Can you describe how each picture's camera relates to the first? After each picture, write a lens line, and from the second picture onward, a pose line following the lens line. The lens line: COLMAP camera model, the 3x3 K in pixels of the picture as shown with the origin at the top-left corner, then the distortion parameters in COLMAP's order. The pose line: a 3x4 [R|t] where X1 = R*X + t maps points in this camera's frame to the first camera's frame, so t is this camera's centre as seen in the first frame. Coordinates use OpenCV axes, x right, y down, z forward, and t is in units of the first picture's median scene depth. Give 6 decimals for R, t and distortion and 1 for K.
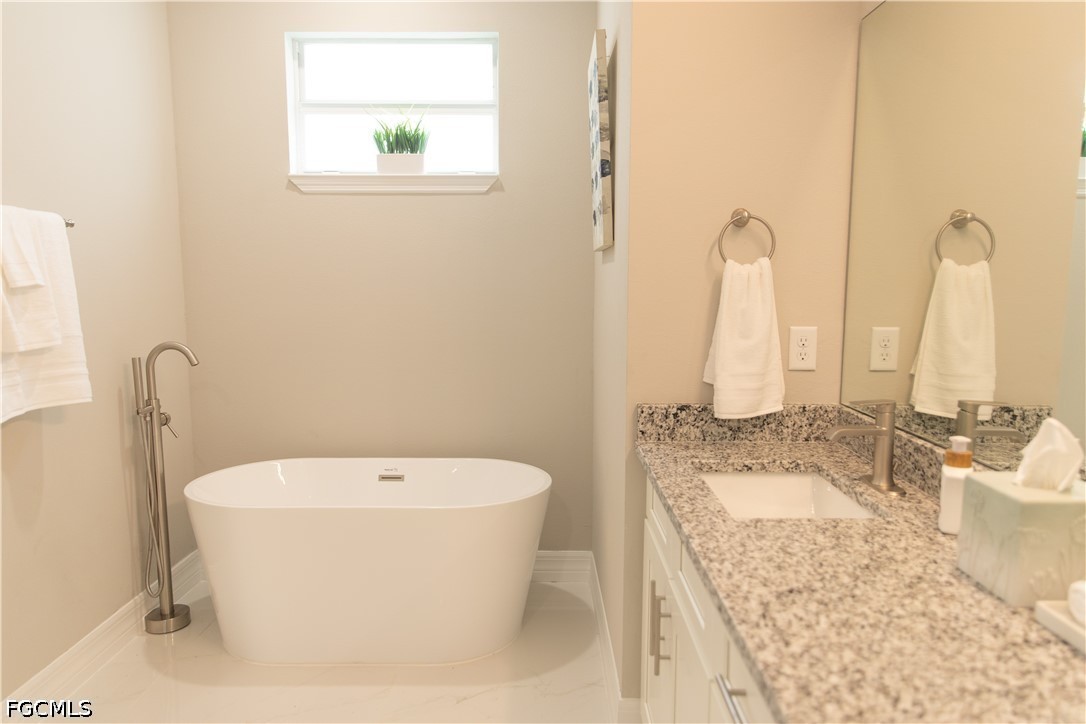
lens RADIAL K [[746.8, 0, 534.9], [0, 746.8, 369.4], [0, 0, 1]] dist [-0.008475, 0.004896]
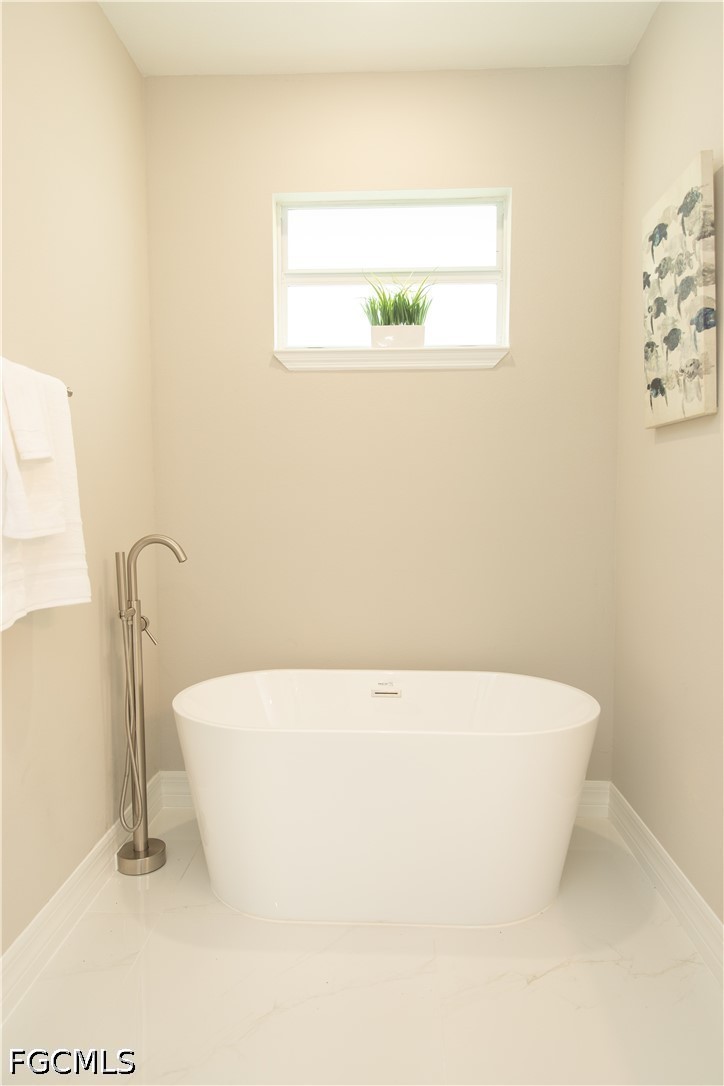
lens RADIAL K [[746.8, 0, 371.8], [0, 746.8, 539.2], [0, 0, 1]] dist [-0.008475, 0.004896]
pose [[0.998309, 0.000042, -0.058127, -0.180809], [-0.002946, 0.998751, -0.049872, 0.010979], [0.058052, 0.049959, 0.997063, 0.140326]]
